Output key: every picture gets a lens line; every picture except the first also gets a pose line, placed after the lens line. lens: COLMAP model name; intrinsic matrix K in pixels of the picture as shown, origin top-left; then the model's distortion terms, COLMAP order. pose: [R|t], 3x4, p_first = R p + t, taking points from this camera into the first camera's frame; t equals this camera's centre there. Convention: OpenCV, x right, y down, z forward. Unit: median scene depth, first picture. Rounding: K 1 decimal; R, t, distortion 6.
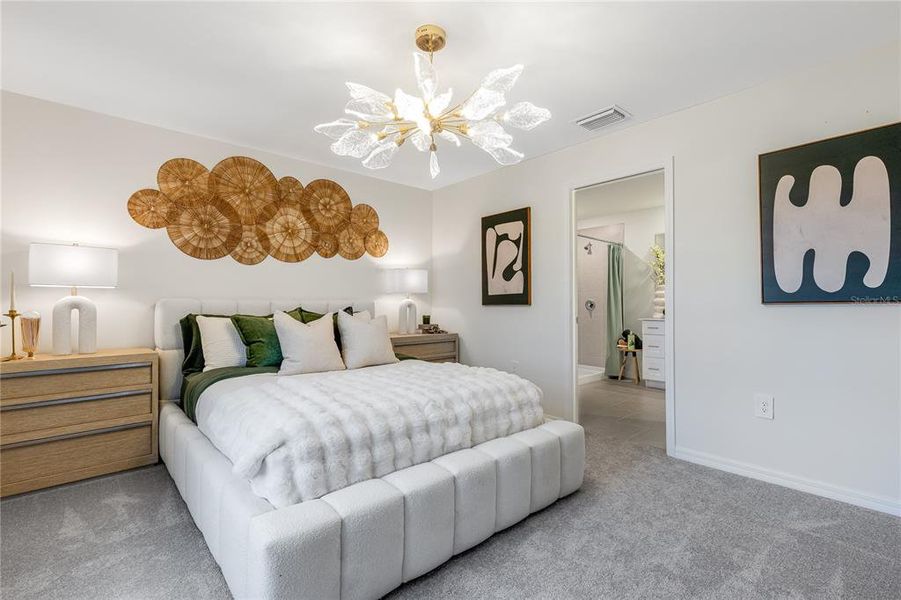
lens RADIAL K [[414.3, 0, 450.5], [0, 414.3, 300.0], [0, 0, 1]] dist [0.001429, -0.000145]
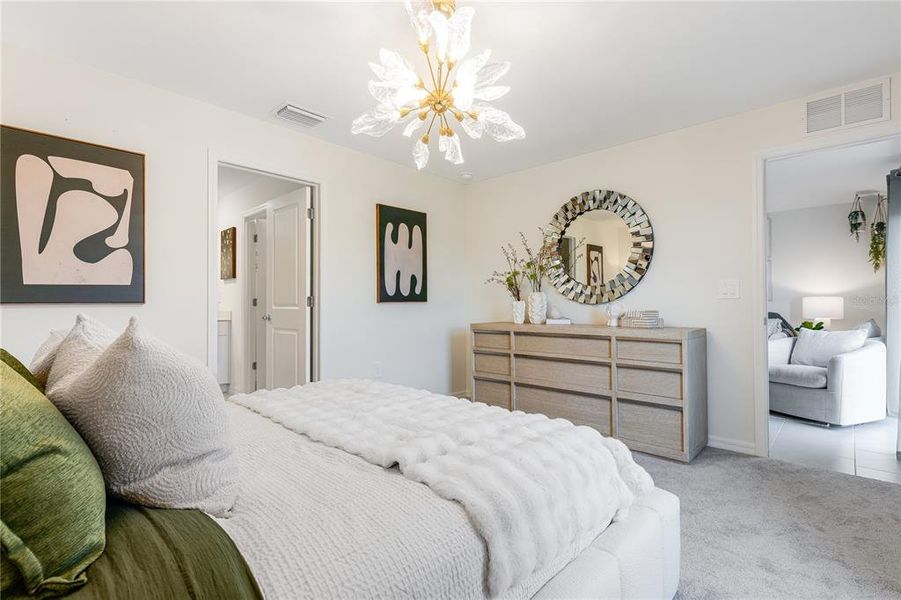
lens RADIAL K [[414.3, 0, 450.5], [0, 414.3, 300.0], [0, 0, 1]] dist [0.001429, -0.000145]
pose [[-0.087306, 0.014579, 0.996075, -0.504950], [-0.008406, 0.999847, -0.015371, 0.013094], [-0.996146, -0.009715, -0.087170, 0.561326]]
